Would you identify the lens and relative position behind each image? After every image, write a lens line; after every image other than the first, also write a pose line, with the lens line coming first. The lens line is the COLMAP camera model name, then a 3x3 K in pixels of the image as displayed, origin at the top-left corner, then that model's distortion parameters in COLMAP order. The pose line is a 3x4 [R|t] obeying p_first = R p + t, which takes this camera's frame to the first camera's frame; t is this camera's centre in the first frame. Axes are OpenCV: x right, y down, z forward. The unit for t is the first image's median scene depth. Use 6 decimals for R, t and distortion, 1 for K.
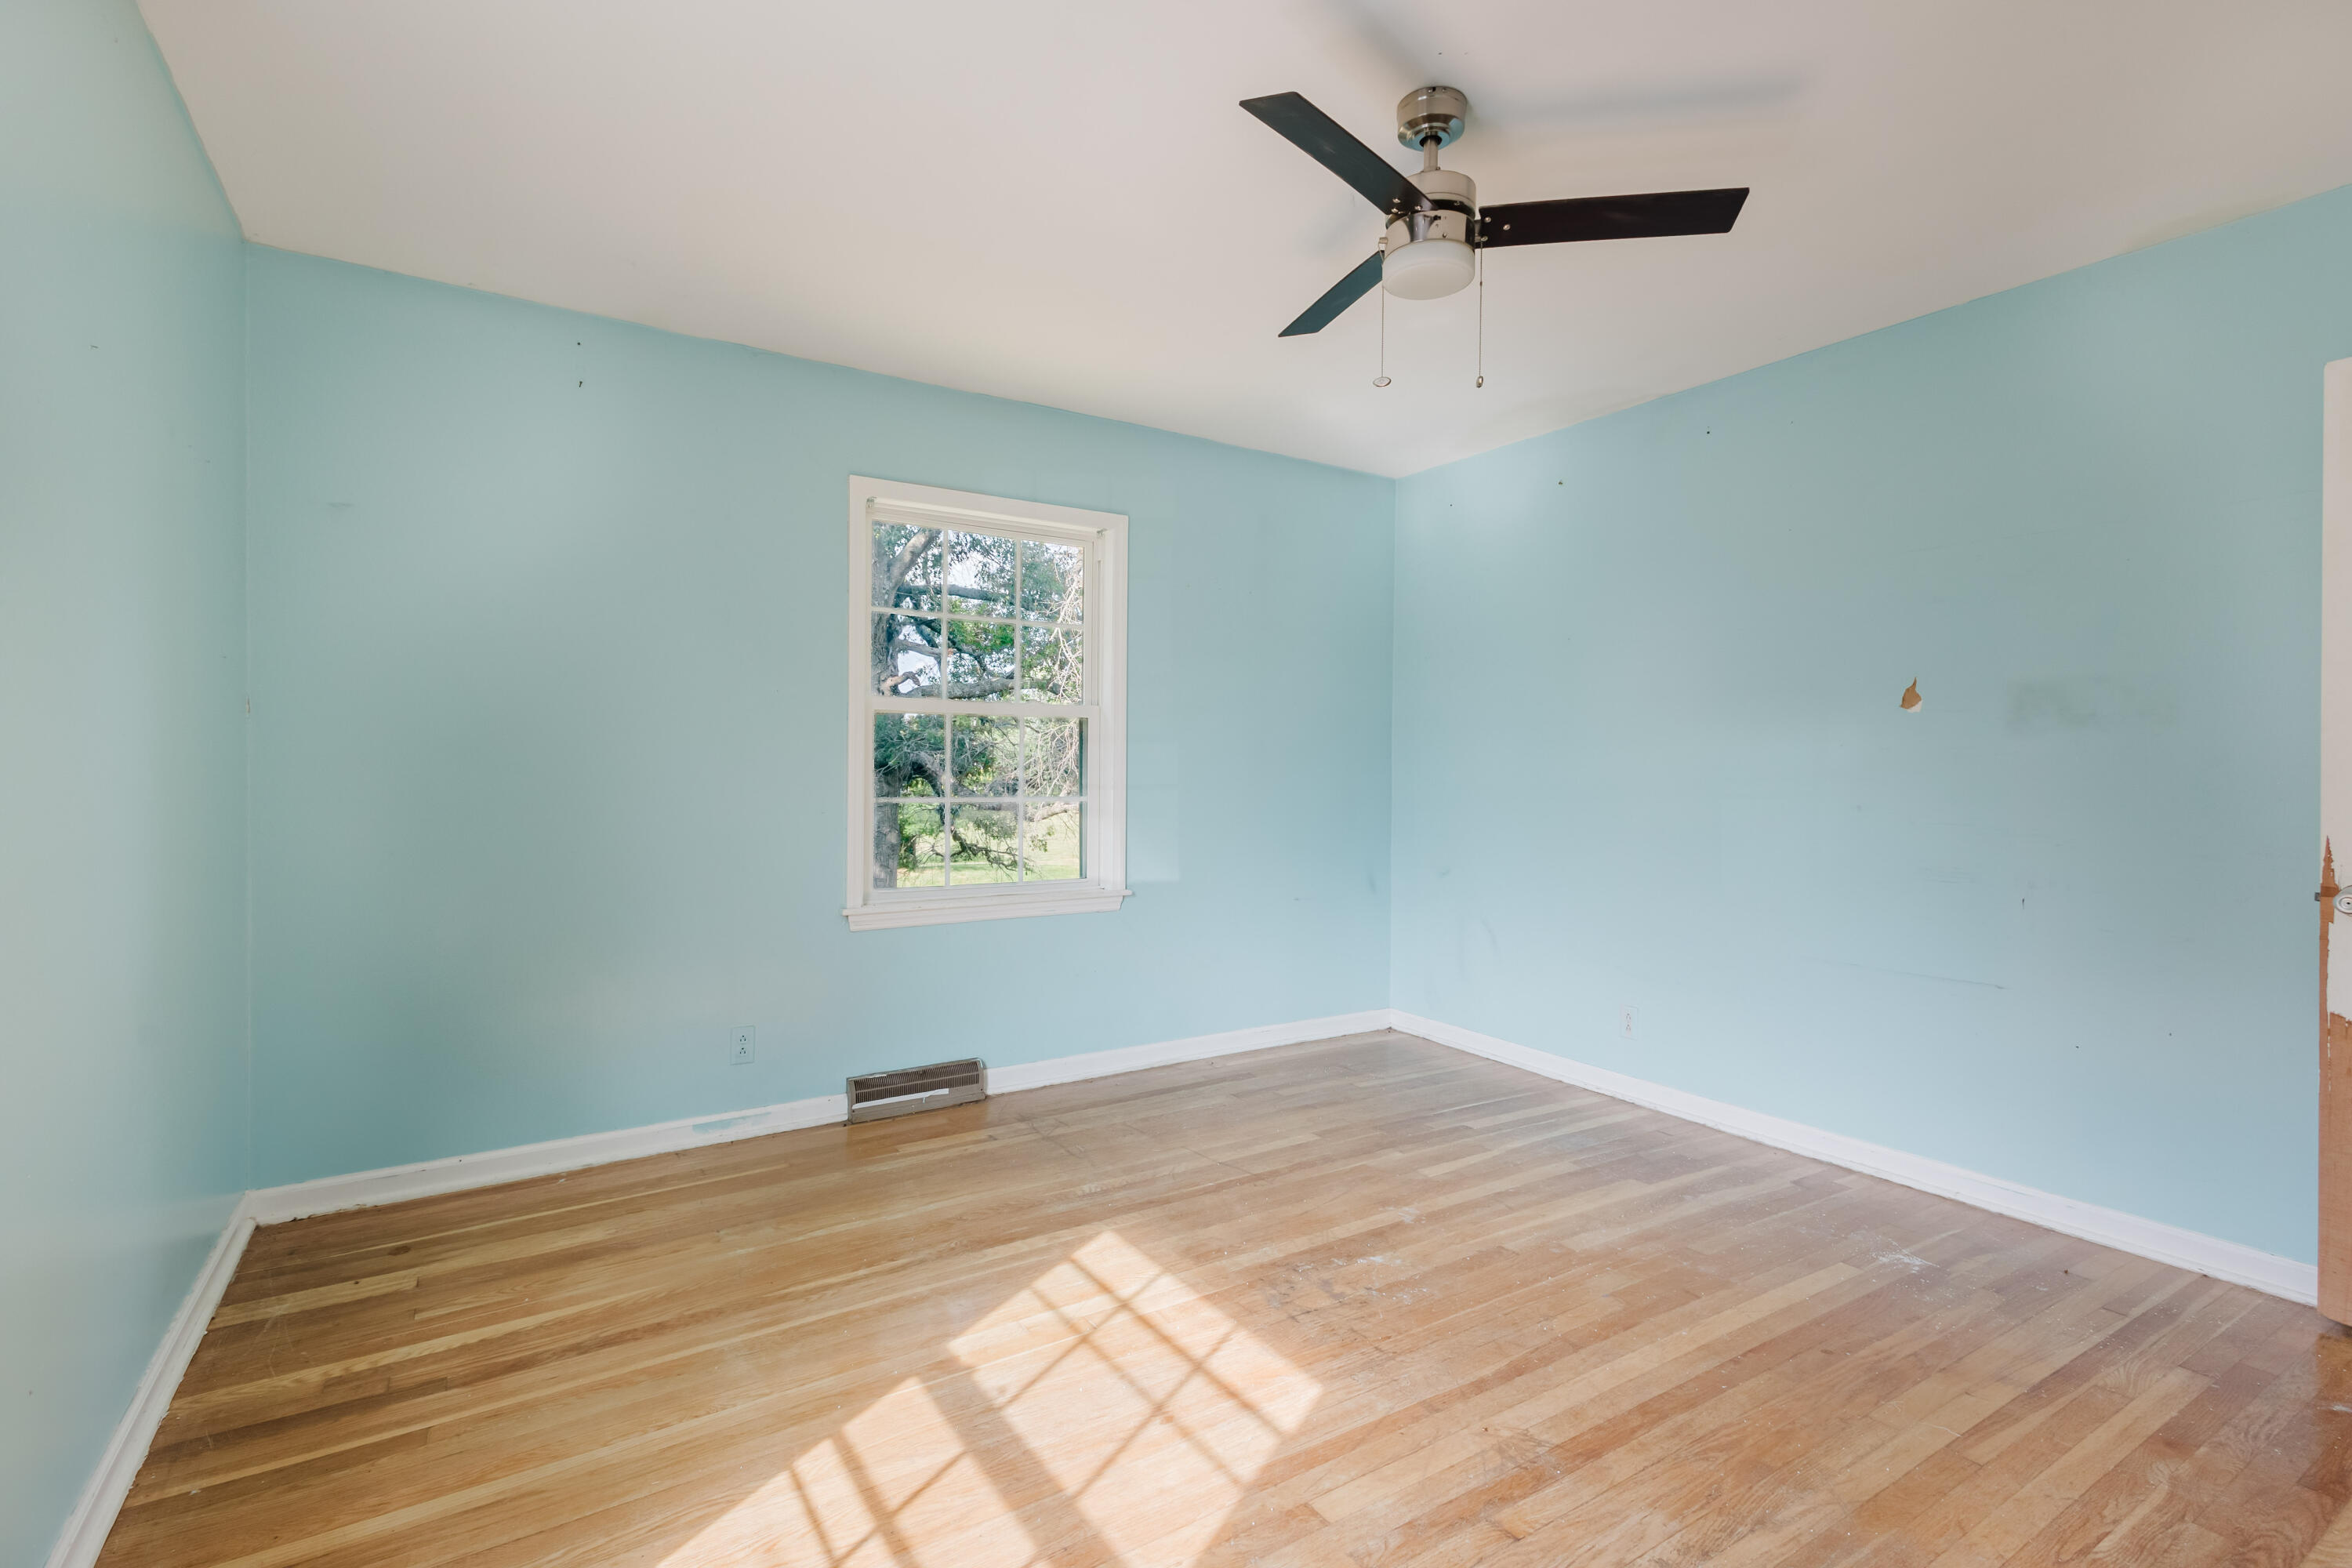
lens RADIAL K [[1084.2, 0, 1174.7], [0, 1084.2, 772.6], [0, 0, 1]] dist [0.008126, -0.000779]
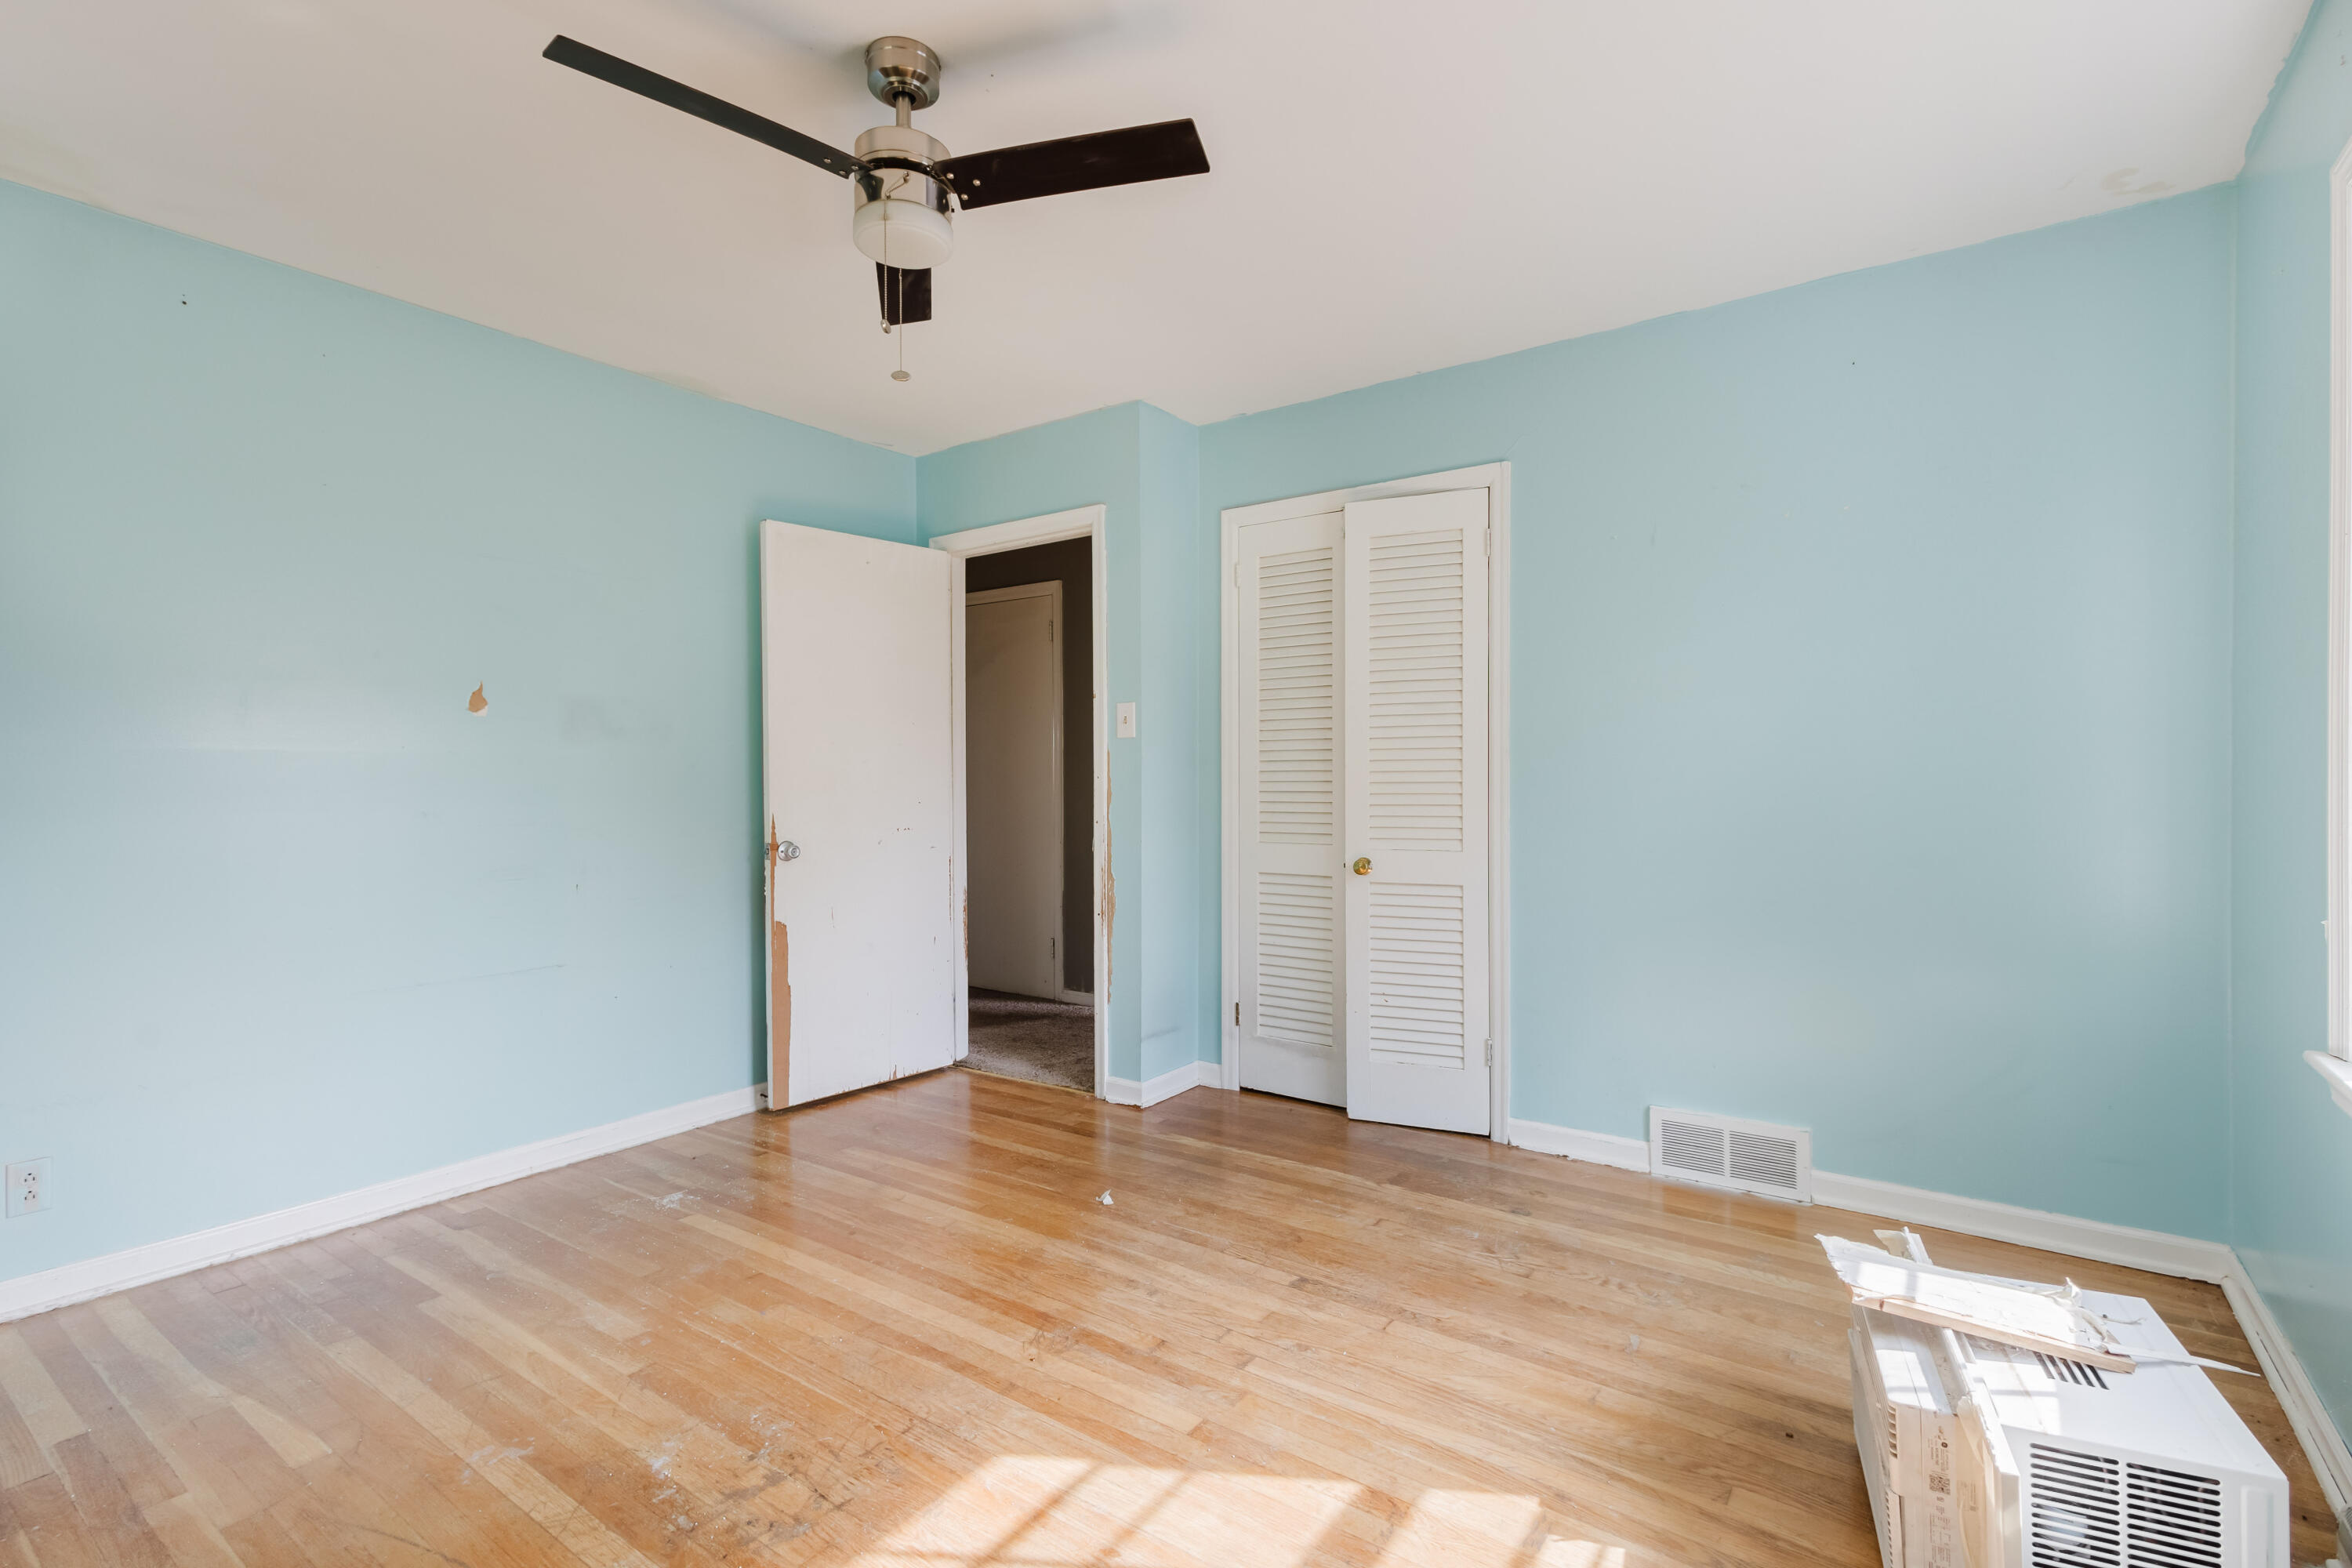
lens RADIAL K [[1084.2, 0, 1174.7], [0, 1084.2, 772.6], [0, 0, 1]] dist [0.008126, -0.000779]
pose [[-0.378391, -0.000829, 0.925646, -0.569145], [0.004707, 0.999985, 0.002819, -0.003670], [-0.925634, 0.005424, -0.378381, 0.904922]]
